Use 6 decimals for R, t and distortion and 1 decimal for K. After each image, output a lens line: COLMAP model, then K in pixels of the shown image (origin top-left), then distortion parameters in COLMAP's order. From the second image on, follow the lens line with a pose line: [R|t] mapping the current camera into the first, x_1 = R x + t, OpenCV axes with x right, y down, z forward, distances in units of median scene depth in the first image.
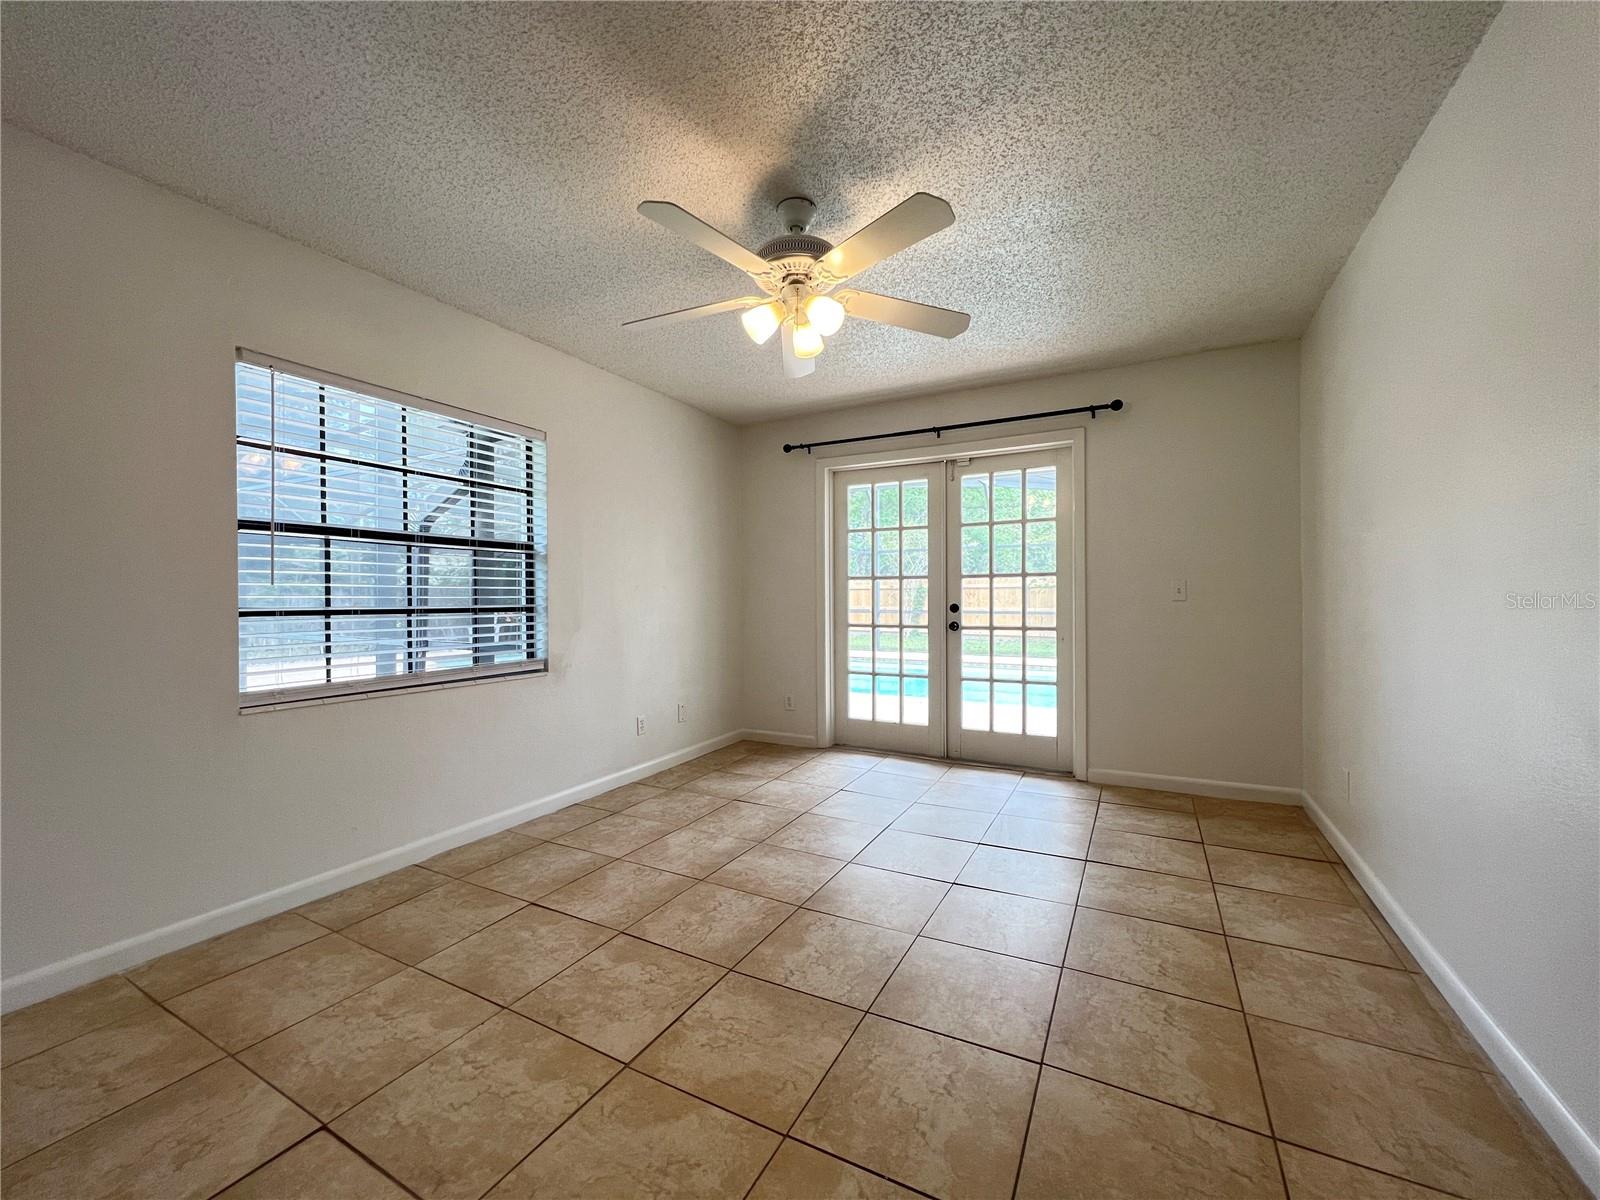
lens RADIAL K [[640.0, 0, 795.7], [0, 640.0, 597.6], [0, 0, 1]] dist [0.000542, 0.000208]
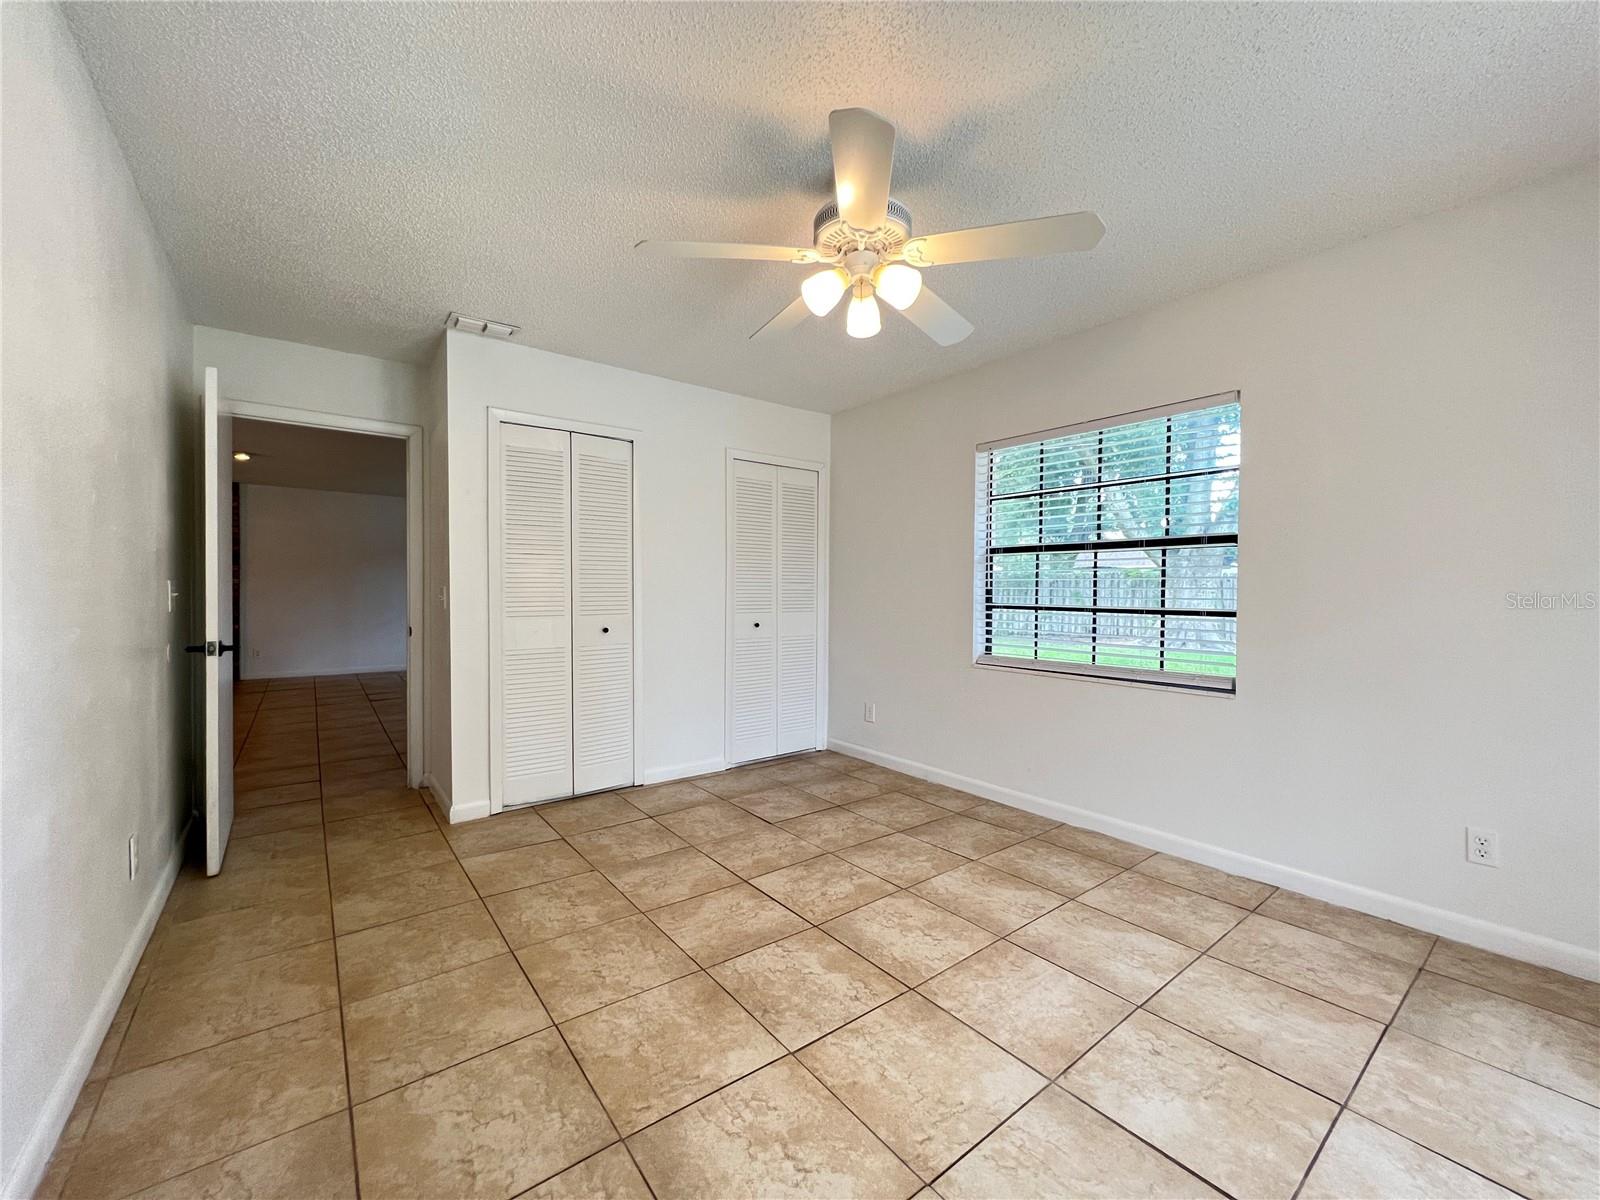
lens RADIAL K [[640.0, 0, 795.7], [0, 640.0, 597.6], [0, 0, 1]] dist [0.000542, 0.000208]
pose [[-0.403625, 0.014392, -0.914811, 0.804768], [-0.001424, 0.999865, 0.016359, -0.023148], [0.914923, 0.007906, -0.403550, 1.201089]]
